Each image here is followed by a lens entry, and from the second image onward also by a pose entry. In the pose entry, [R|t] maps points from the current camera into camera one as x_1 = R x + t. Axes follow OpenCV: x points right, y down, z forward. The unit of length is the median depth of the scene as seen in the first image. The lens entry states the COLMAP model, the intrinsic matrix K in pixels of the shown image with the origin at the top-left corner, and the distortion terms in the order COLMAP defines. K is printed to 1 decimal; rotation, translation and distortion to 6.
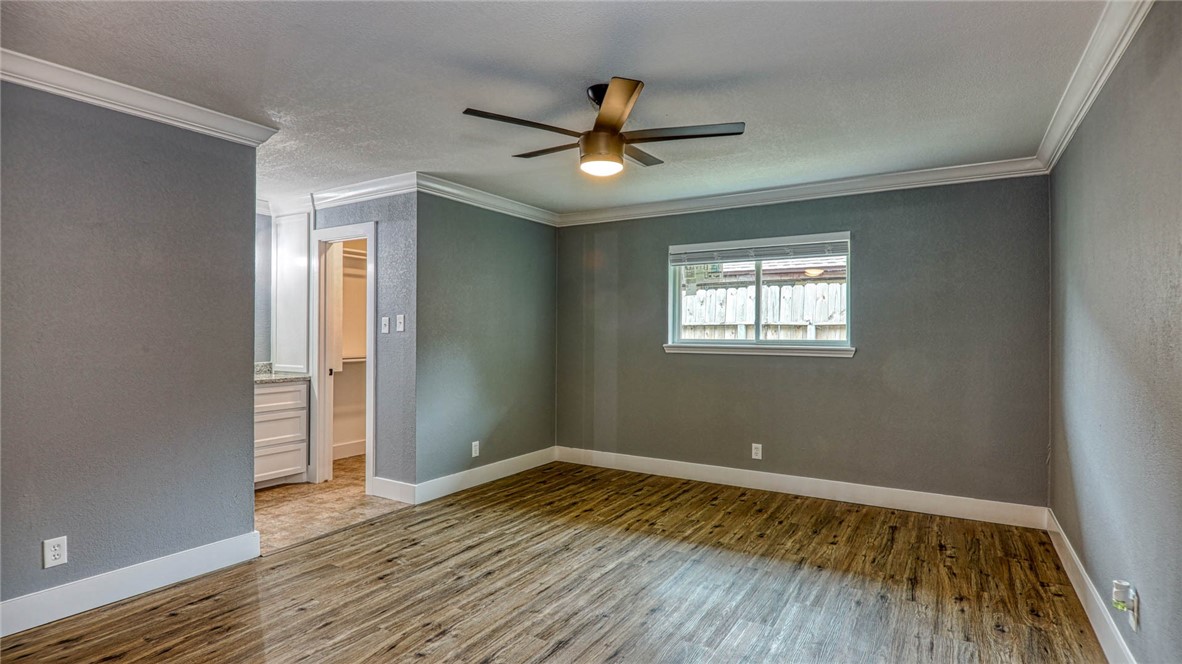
lens RADIAL K [[588.8, 0, 591.0], [0, 588.8, 334.5], [0, 0, 1]] dist [0.002949, -0.010855]
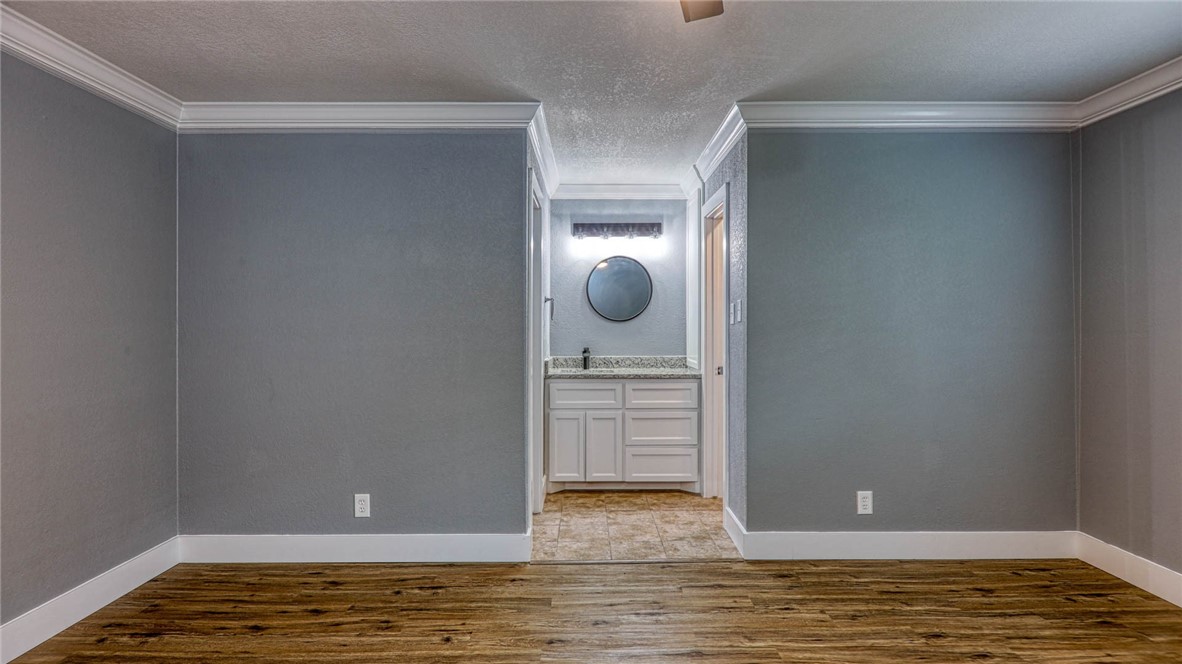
lens RADIAL K [[611.4, 0, 595.5], [0, 611.4, 327.2], [0, 0, 1]] dist [-0.002694, -0.004587]
pose [[0.526311, -0.001258, -0.850291, 0.255310], [0.000887, 0.999999, -0.000930, 0.002210], [0.850292, -0.000265, 0.526311, 0.456851]]
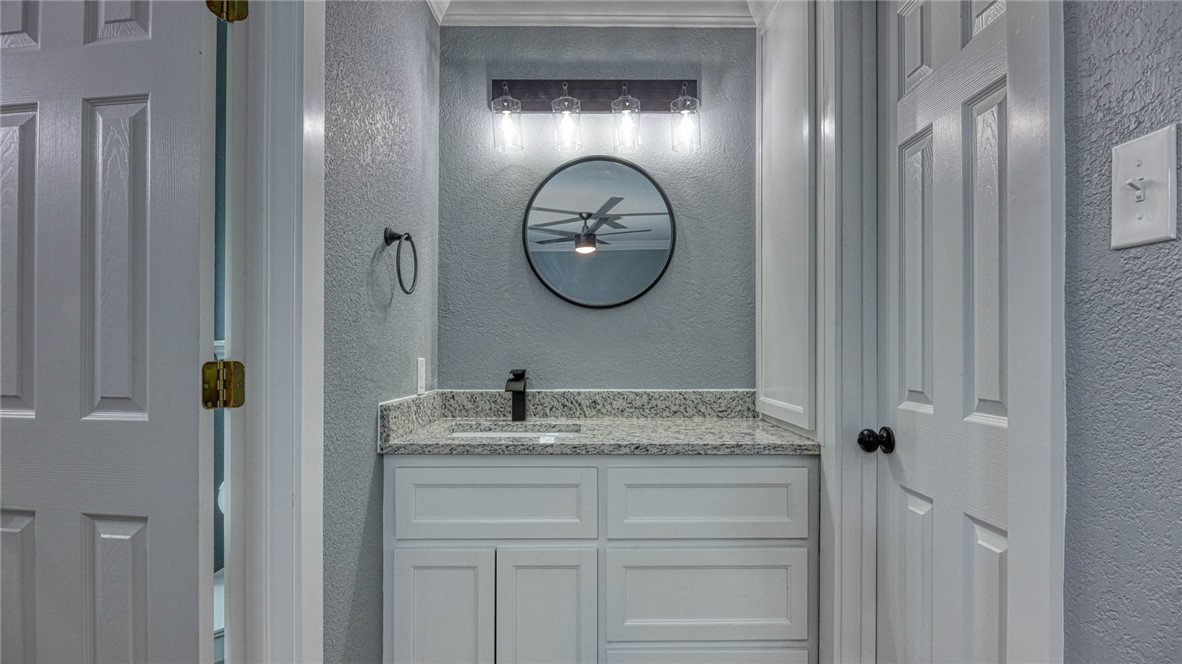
lens RADIAL K [[588.8, 0, 600.0], [0, 588.8, 349.7], [0, 0, 1]] dist [0.002949, -0.010855]
pose [[0.526444, -0.002890, -0.850205, -0.319445], [-0.001710, 0.999989, -0.004457, 0.026676], [0.850208, 0.003800, 0.526434, 0.869385]]
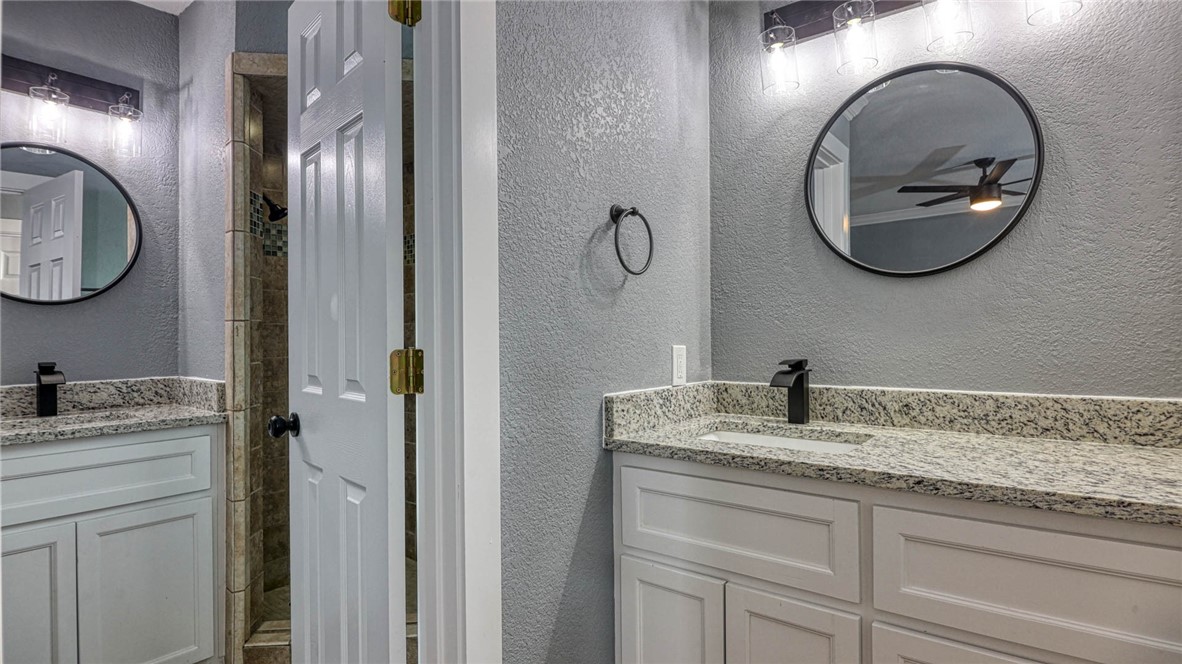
lens RADIAL K [[588.8, 0, 597.3], [0, 588.8, 329.7], [0, 0, 1]] dist [0.002949, -0.010855]
pose [[-0.111407, -0.015084, -0.993660, -0.364962], [0.005290, 0.999862, -0.015771, 0.026752], [0.993761, -0.007013, -0.111312, 0.980019]]
